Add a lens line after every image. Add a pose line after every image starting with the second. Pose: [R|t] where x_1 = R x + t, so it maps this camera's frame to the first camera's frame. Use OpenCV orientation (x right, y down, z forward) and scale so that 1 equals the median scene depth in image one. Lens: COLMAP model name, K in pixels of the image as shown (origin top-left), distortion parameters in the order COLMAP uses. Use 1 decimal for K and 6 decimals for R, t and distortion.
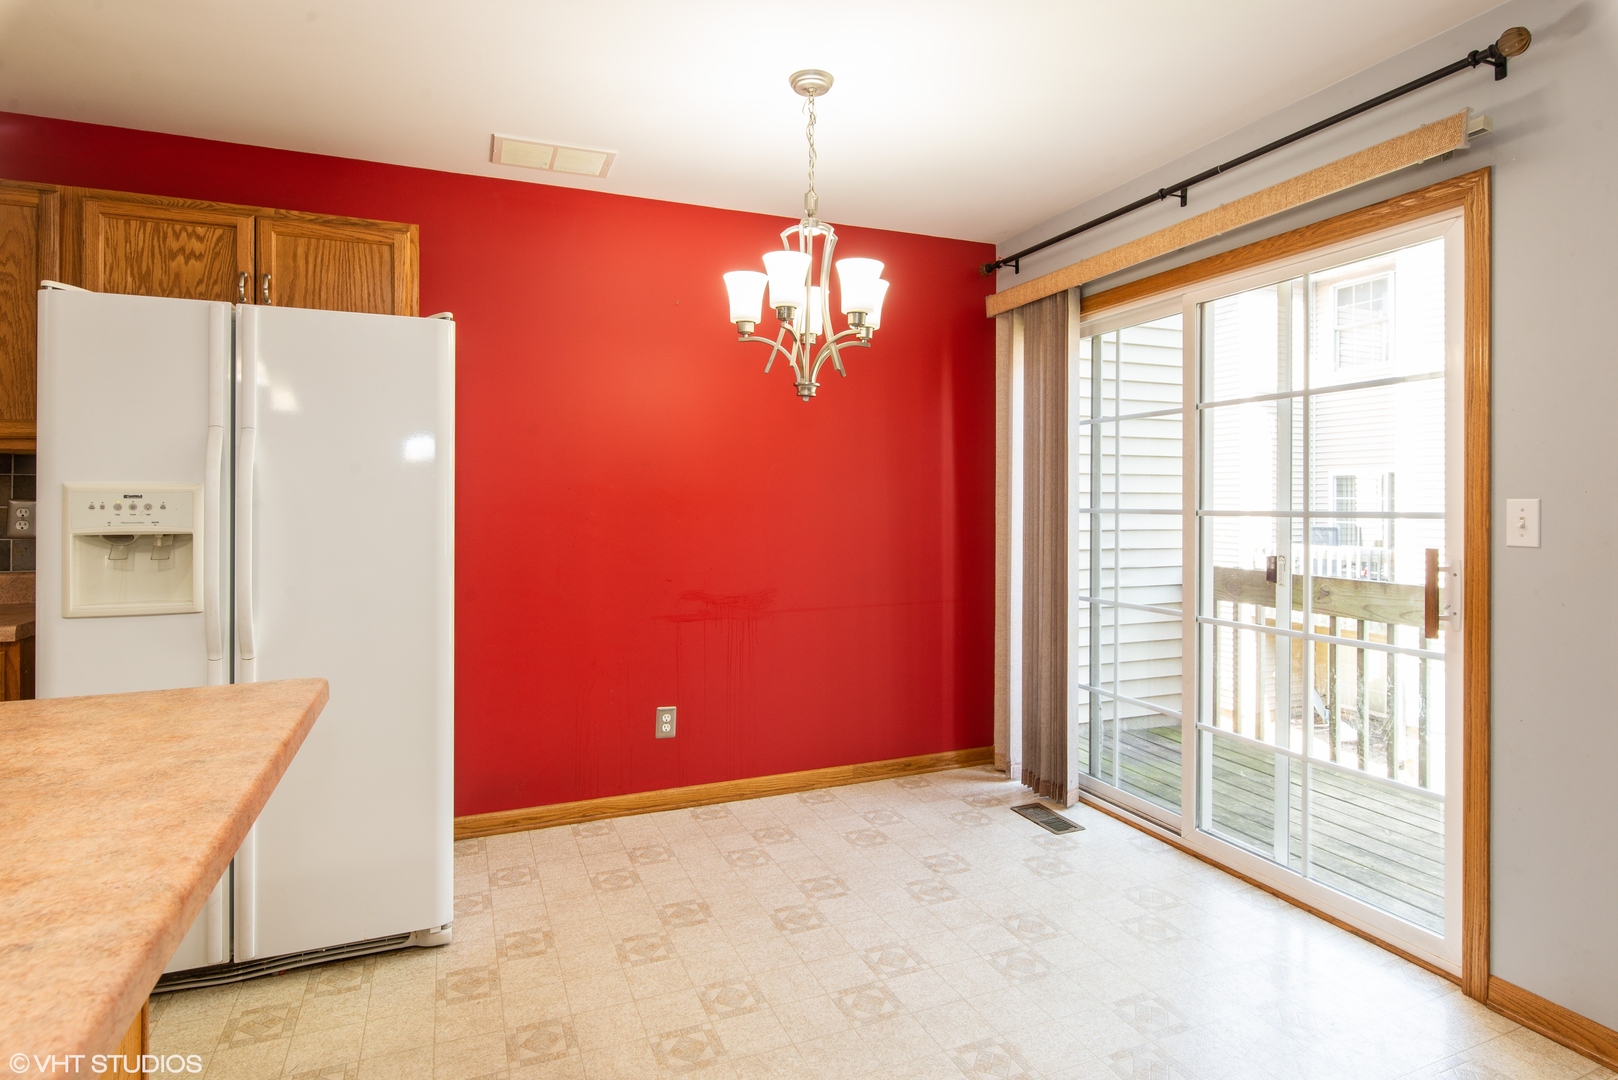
lens RADIAL K [[851.4, 0, 804.8], [0, 851.4, 500.5], [0, 0, 1]] dist [0.000380, 0.000819]
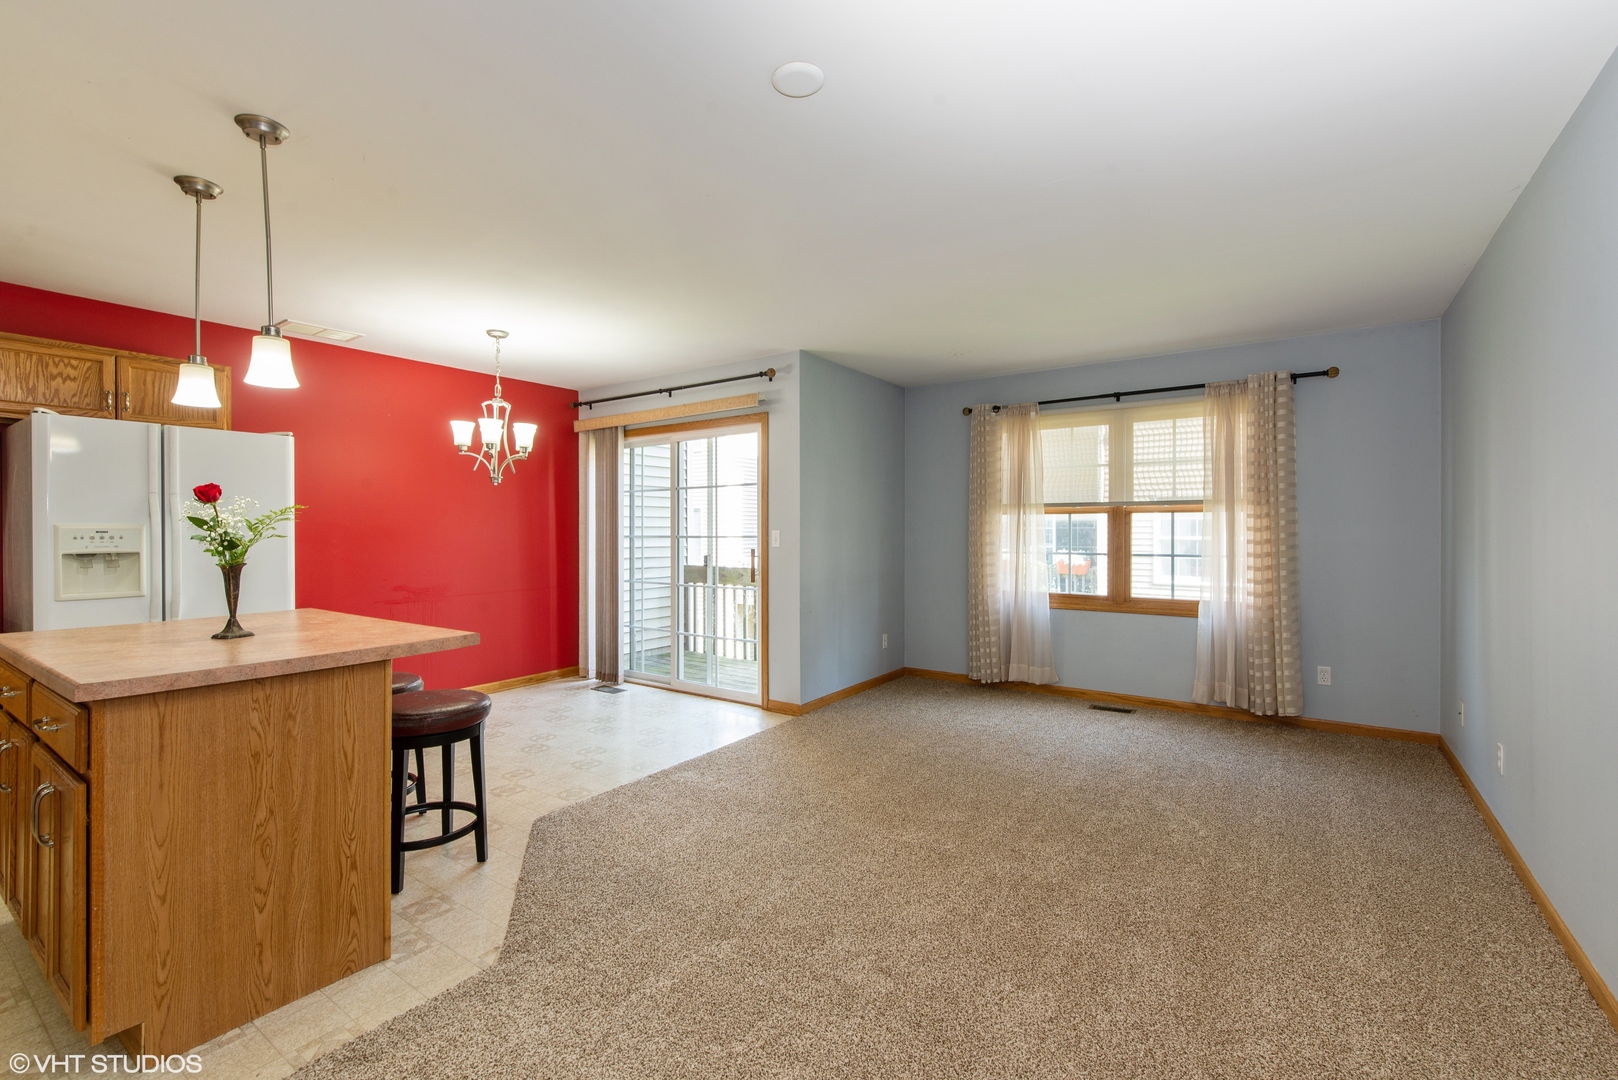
lens RADIAL K [[714.0, 0, 811.1], [0, 714.0, 535.4], [0, 0, 1]] dist [-0.001158, -0.000377]
pose [[0.842973, -0.007142, 0.537909, -0.262142], [0.003334, 0.999962, 0.008053, -0.003450], [-0.537946, -0.004995, 0.842965, -0.814519]]
